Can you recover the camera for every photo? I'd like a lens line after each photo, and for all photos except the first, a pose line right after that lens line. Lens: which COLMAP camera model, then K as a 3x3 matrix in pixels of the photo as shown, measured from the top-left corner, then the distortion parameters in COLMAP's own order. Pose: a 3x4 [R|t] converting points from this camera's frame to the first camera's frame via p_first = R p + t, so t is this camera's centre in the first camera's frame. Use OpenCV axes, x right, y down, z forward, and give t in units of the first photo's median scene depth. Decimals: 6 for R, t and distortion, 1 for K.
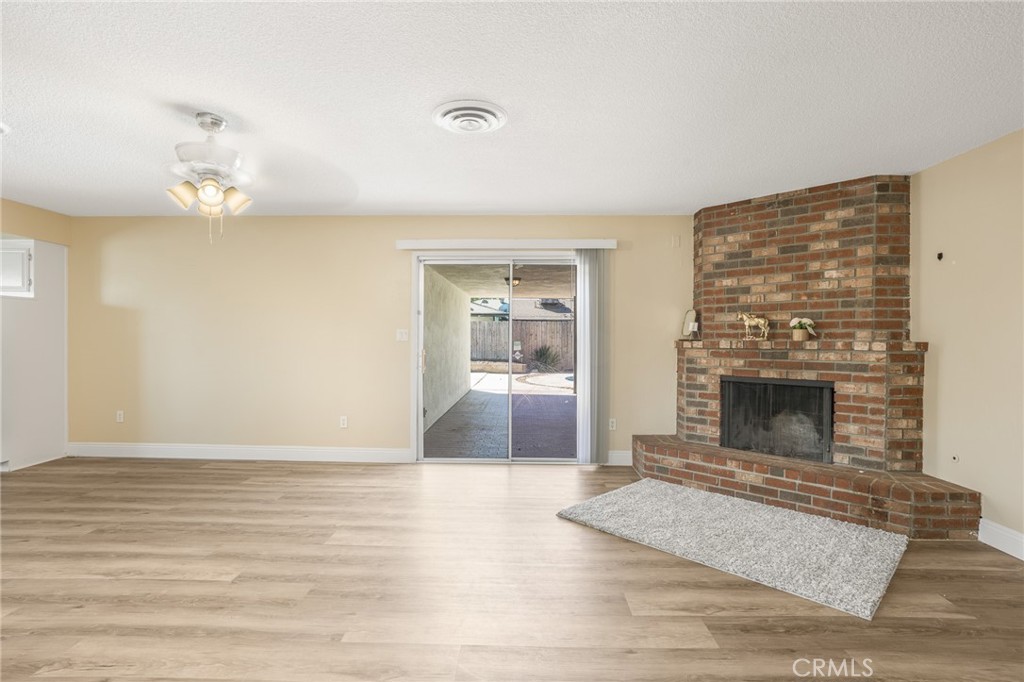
lens RADIAL K [[489.9, 0, 511.7], [0, 489.9, 347.6], [0, 0, 1]] dist [-0.036954, 0.007589]
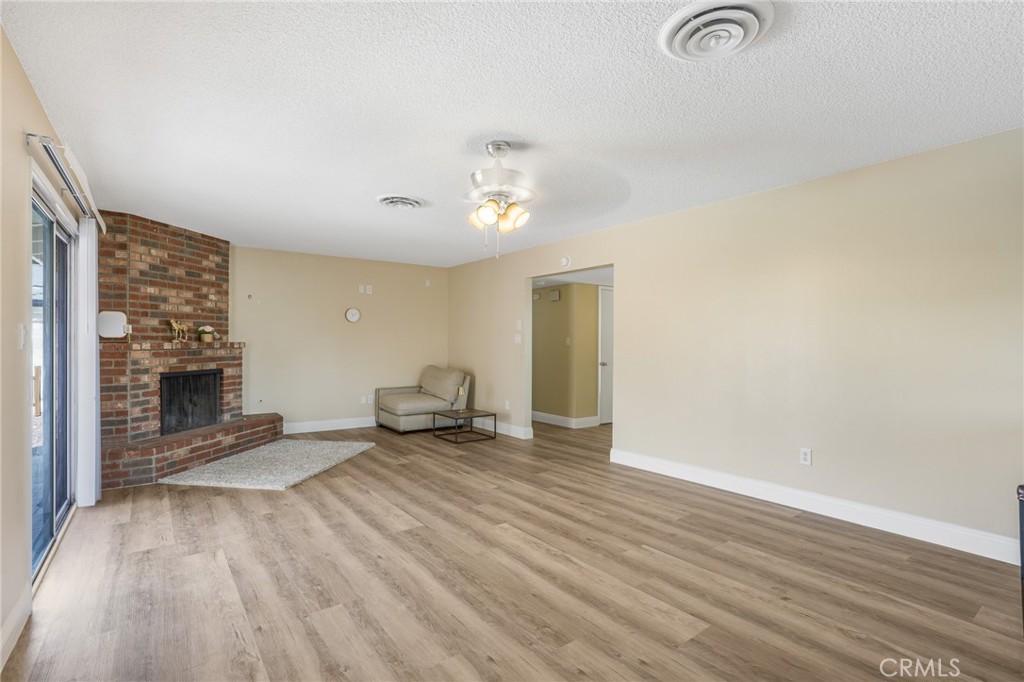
lens RADIAL K [[493.4, 0, 506.3], [0, 493.4, 347.7], [0, 0, 1]] dist [-0.005401, 0.001347]
pose [[-0.601158, -0.021339, 0.798845, -1.082220], [0.003421, 0.999566, 0.029275, -0.036595], [-0.799123, 0.020332, -0.600824, 1.165132]]
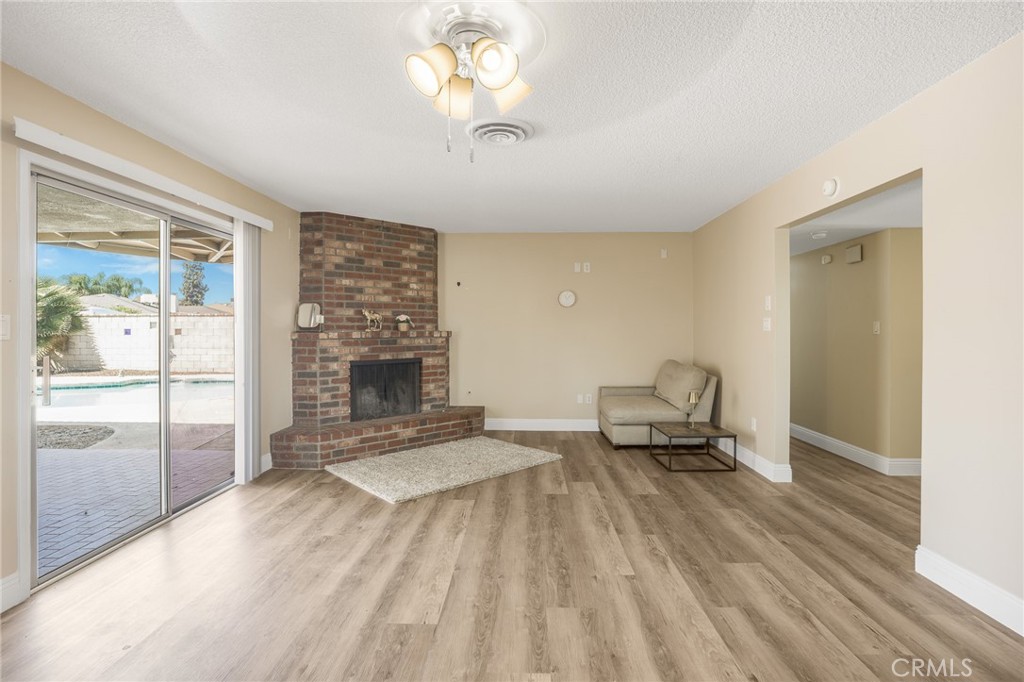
lens RADIAL K [[489.9, 0, 512.8], [0, 489.9, 332.6], [0, 0, 1]] dist [-0.036954, 0.007589]
pose [[0.013630, -0.014409, 0.999803, -0.827491], [0.017820, 0.999741, 0.014165, -0.024124], [-0.999748, 0.017623, 0.013883, 0.659476]]
